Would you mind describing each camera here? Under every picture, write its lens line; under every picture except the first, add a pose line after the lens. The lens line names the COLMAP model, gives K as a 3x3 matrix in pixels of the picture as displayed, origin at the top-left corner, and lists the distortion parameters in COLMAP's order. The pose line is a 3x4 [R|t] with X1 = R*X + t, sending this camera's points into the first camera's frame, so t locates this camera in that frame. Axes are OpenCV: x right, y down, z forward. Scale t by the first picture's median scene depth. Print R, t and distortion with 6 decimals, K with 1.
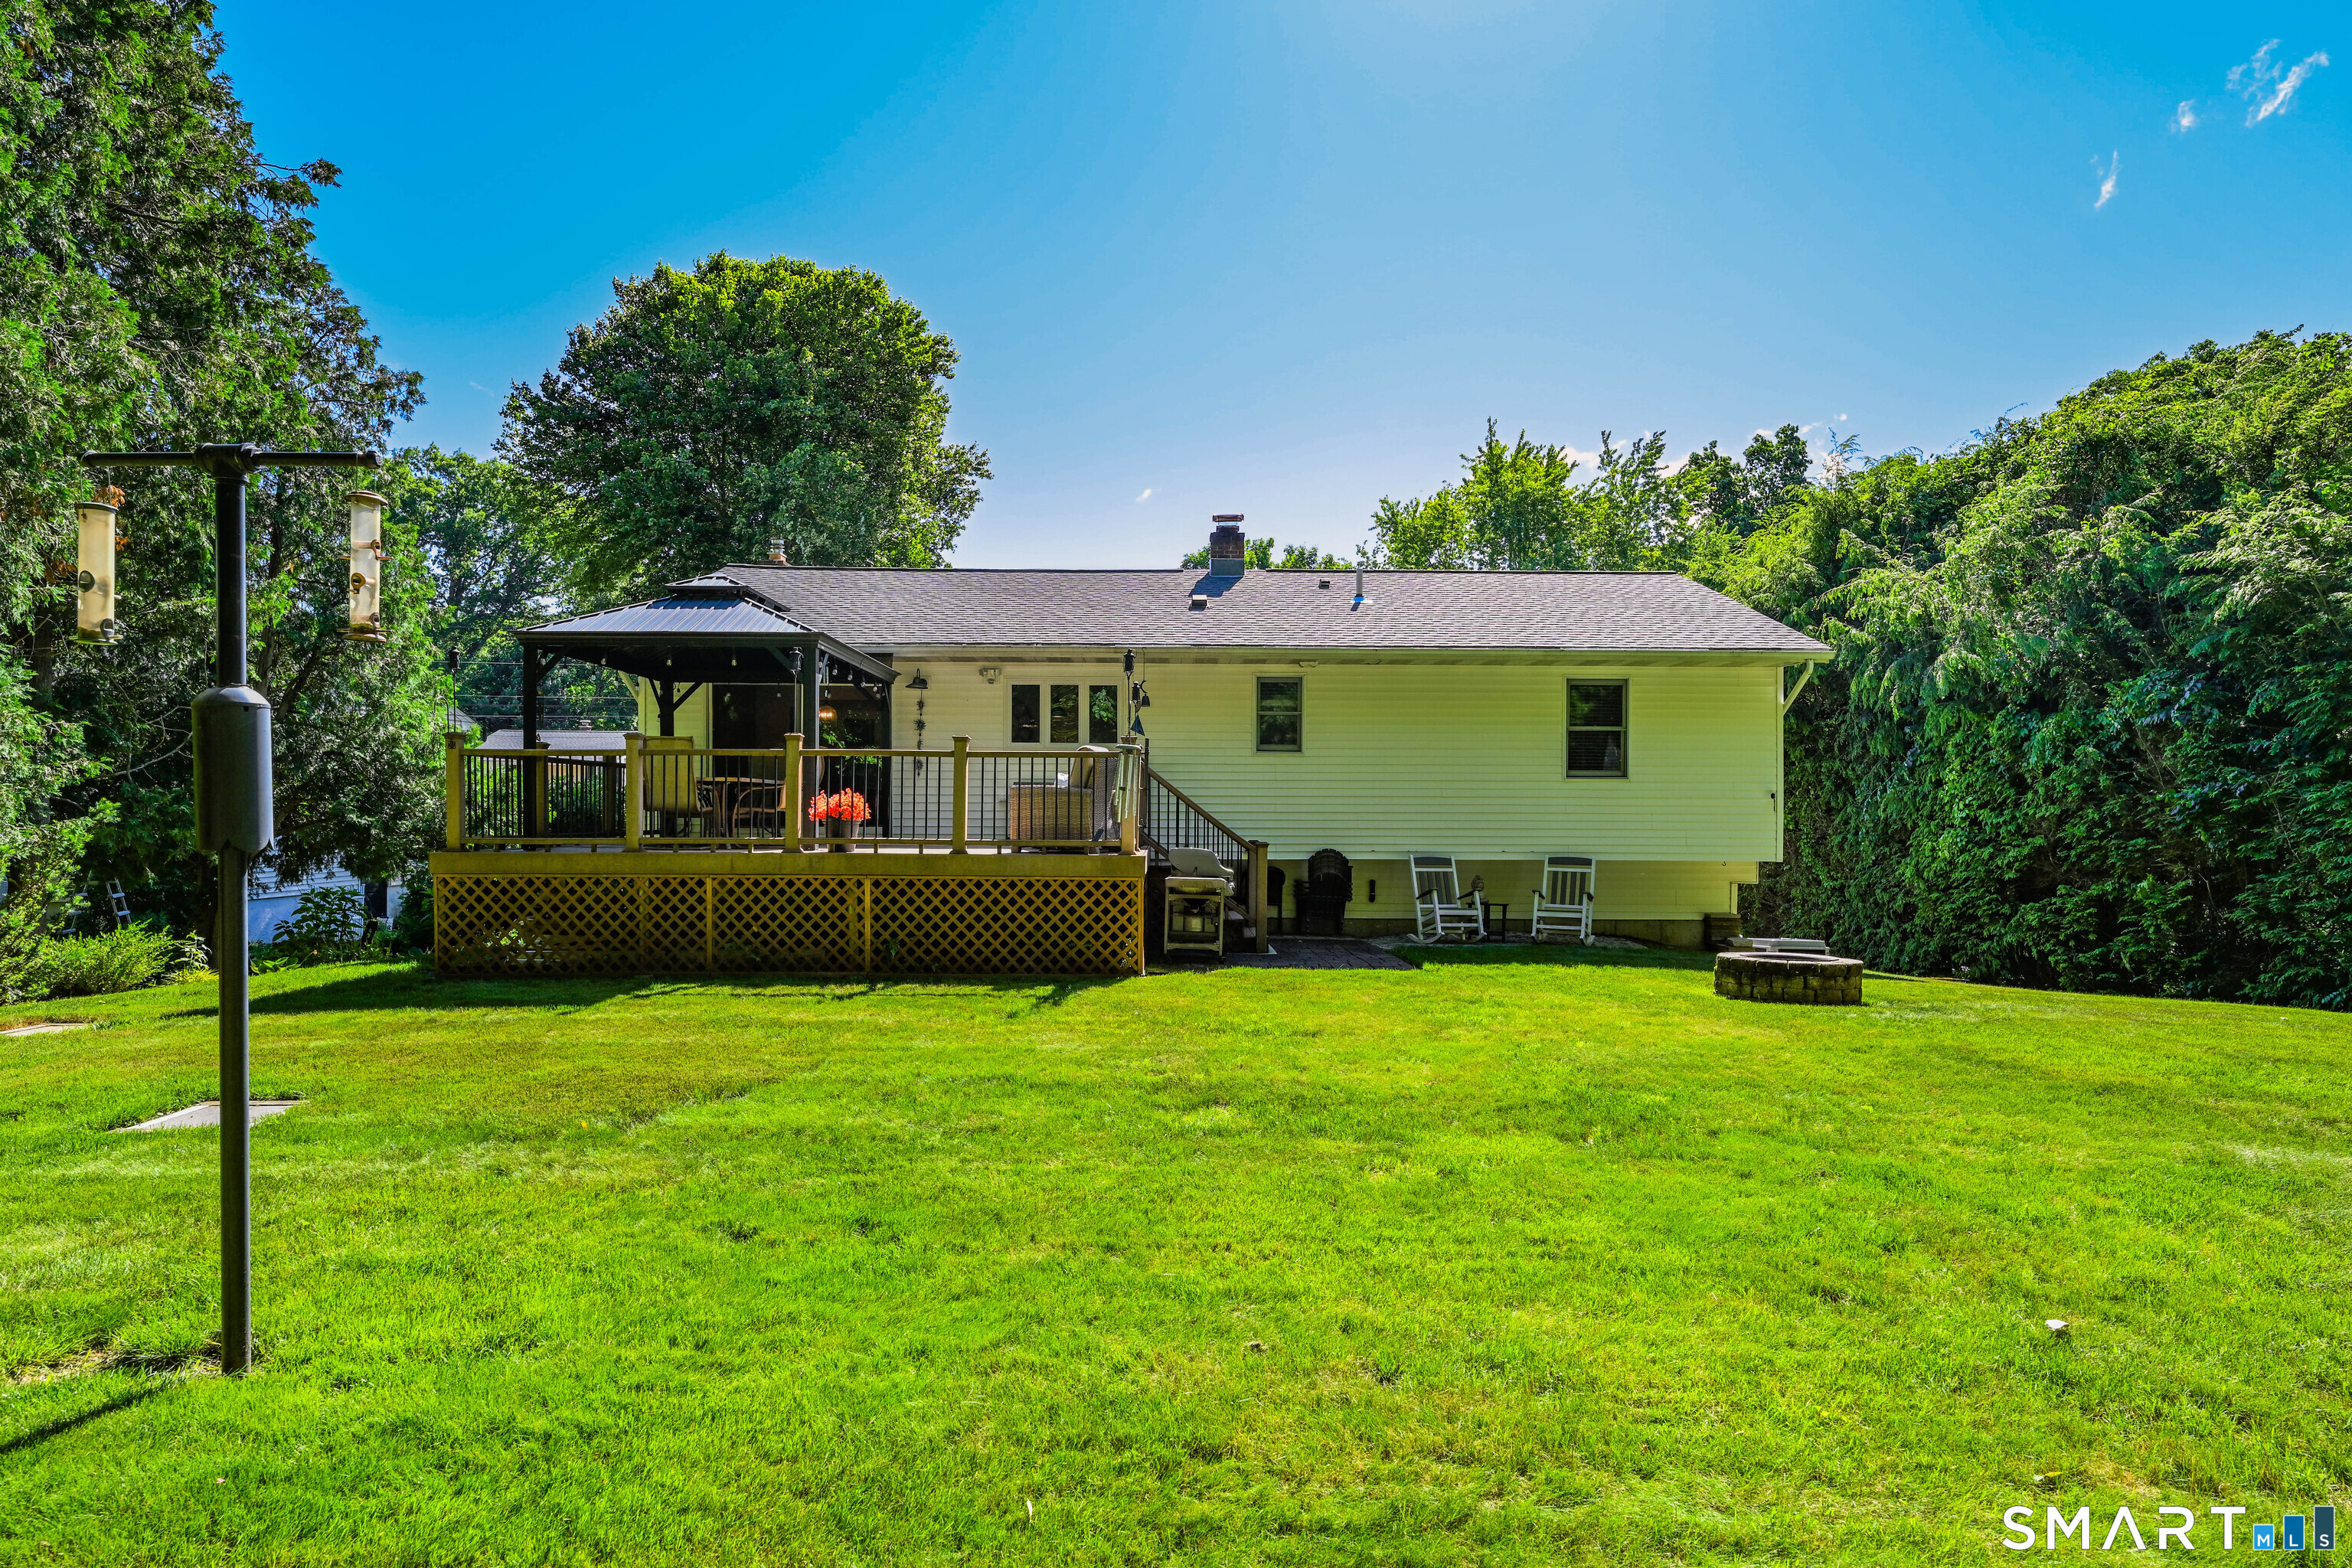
lens RADIAL K [[1226.0, 0, 1175.9], [0, 1226.0, 805.9], [0, 0, 1]] dist [0.000553, -0.000009]
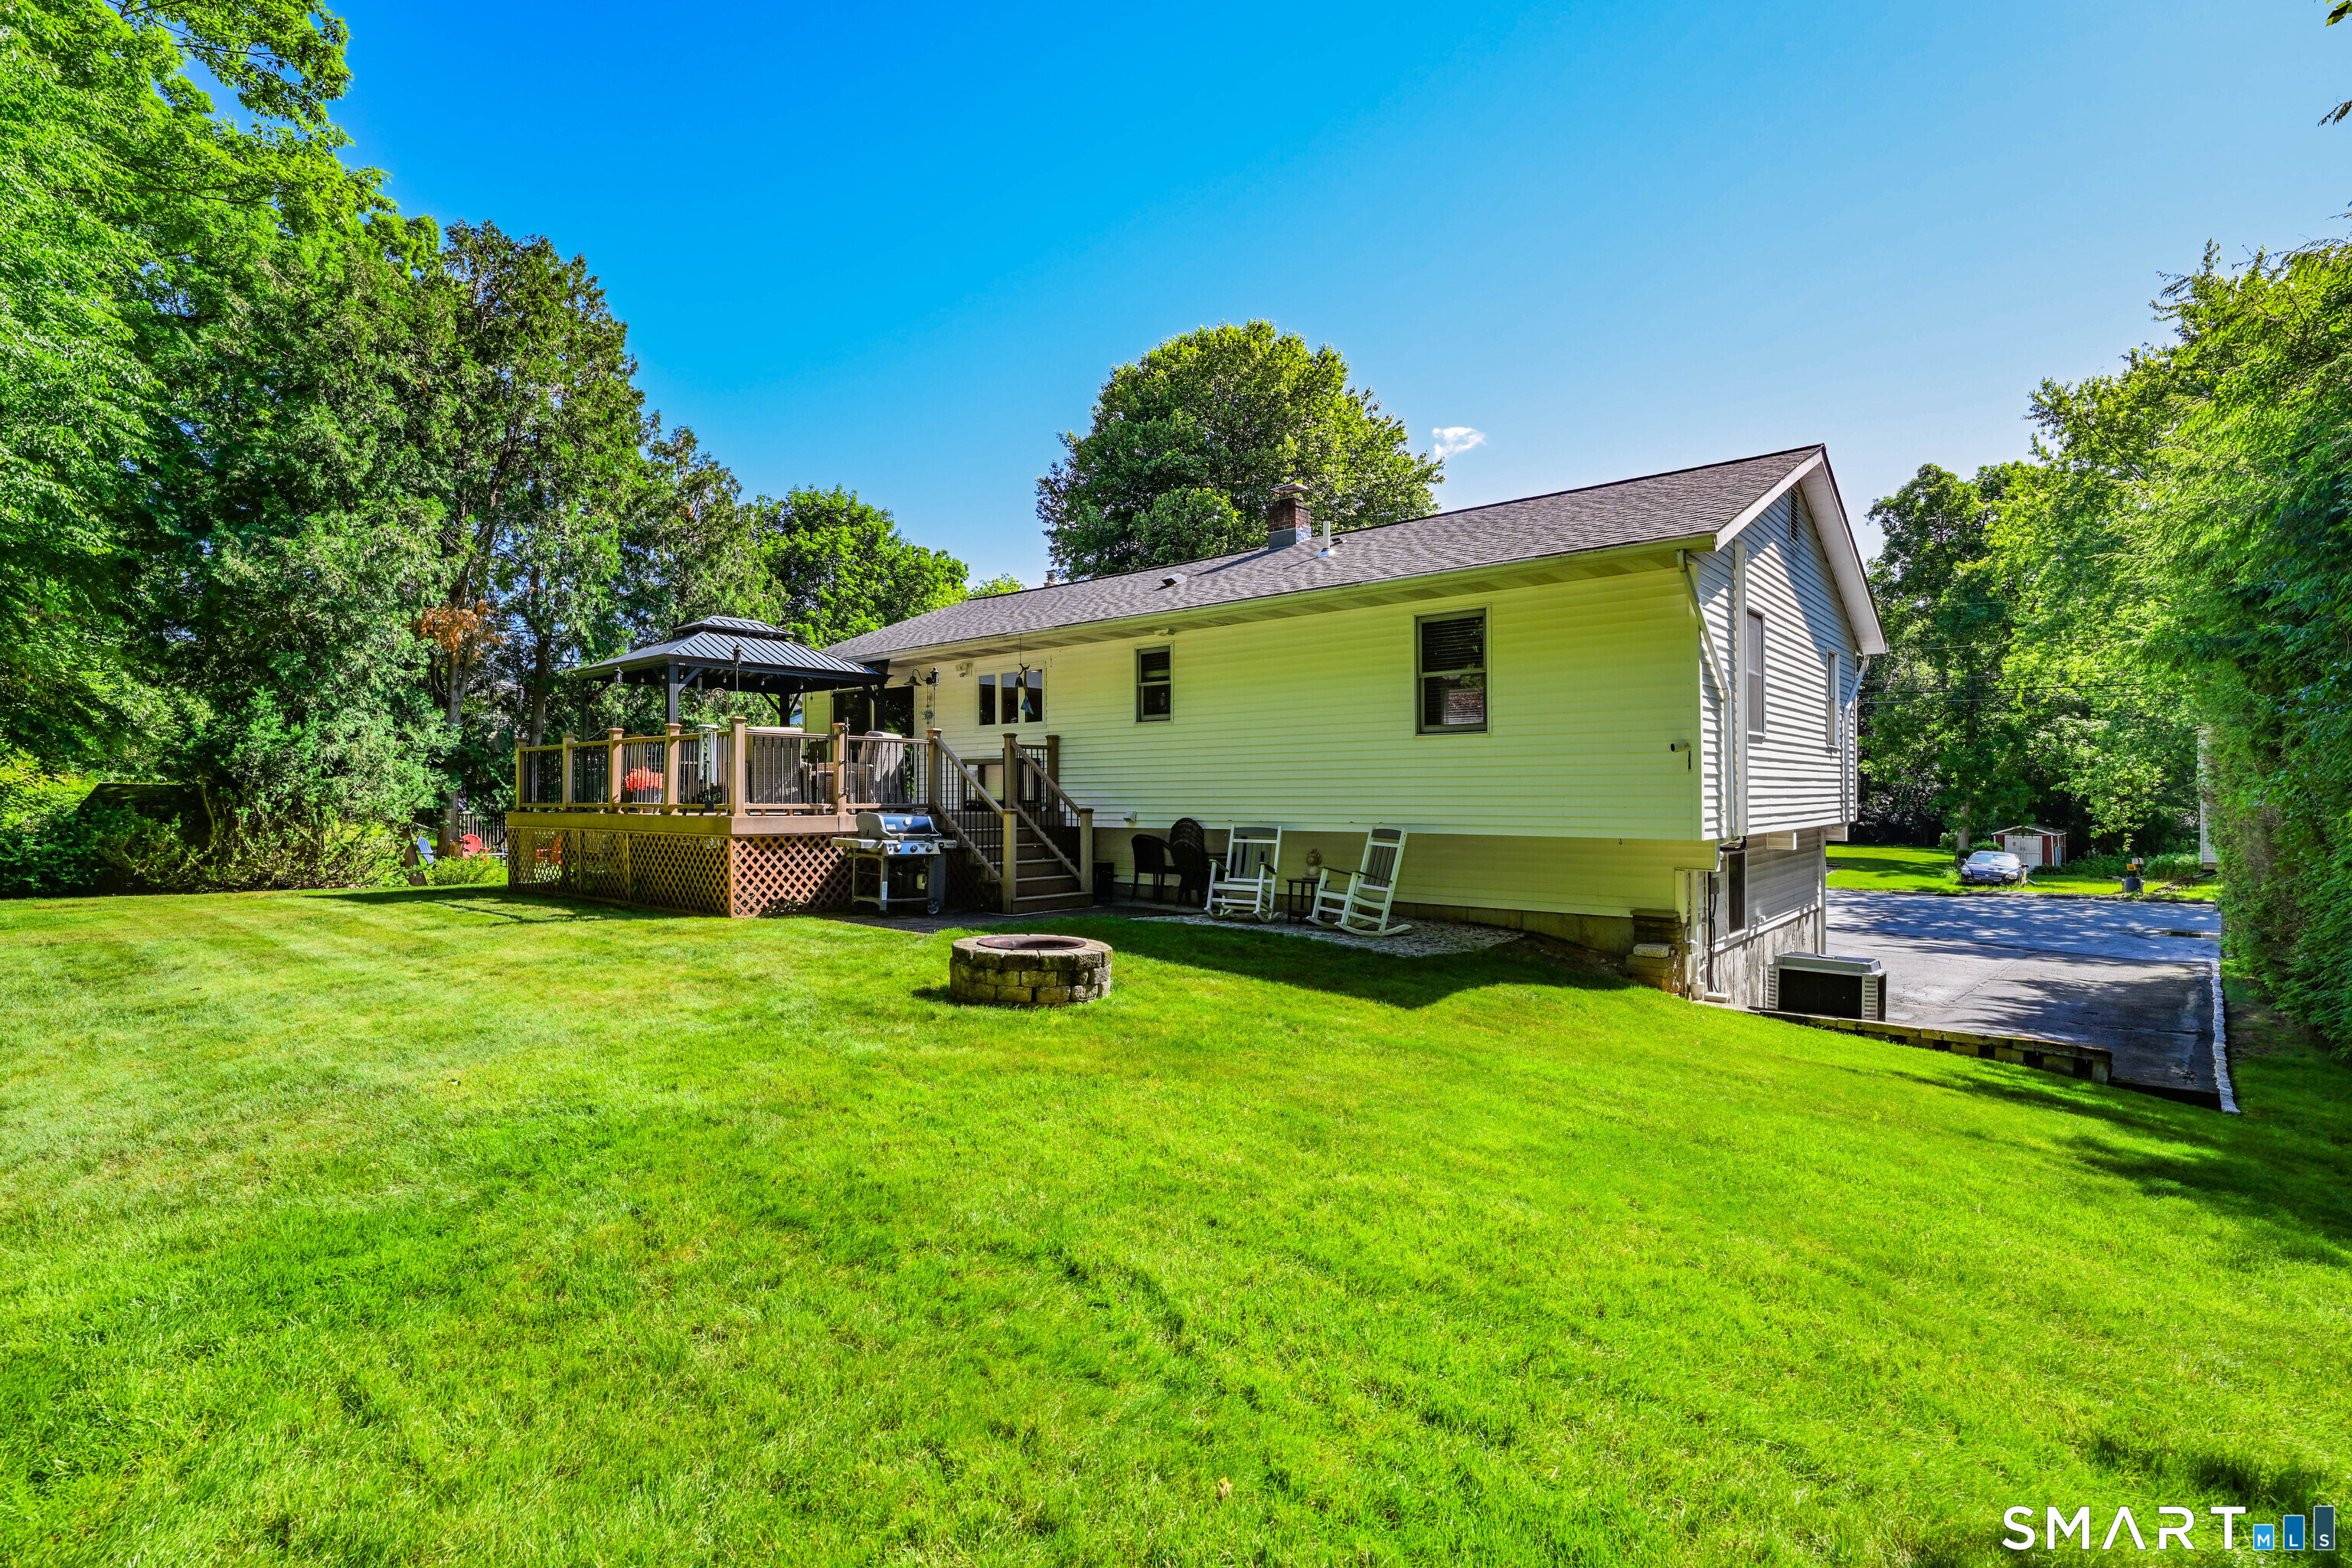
lens RADIAL K [[1080.1, 0, 1175.4], [0, 1080.1, 778.6], [0, 0, 1]] dist [0.005933, 0.000308]
pose [[0.737891, -0.014326, -0.674768, 0.704346], [0.006803, 0.999882, -0.013789, 0.015774], [0.674886, 0.005584, 0.737901, 0.353133]]
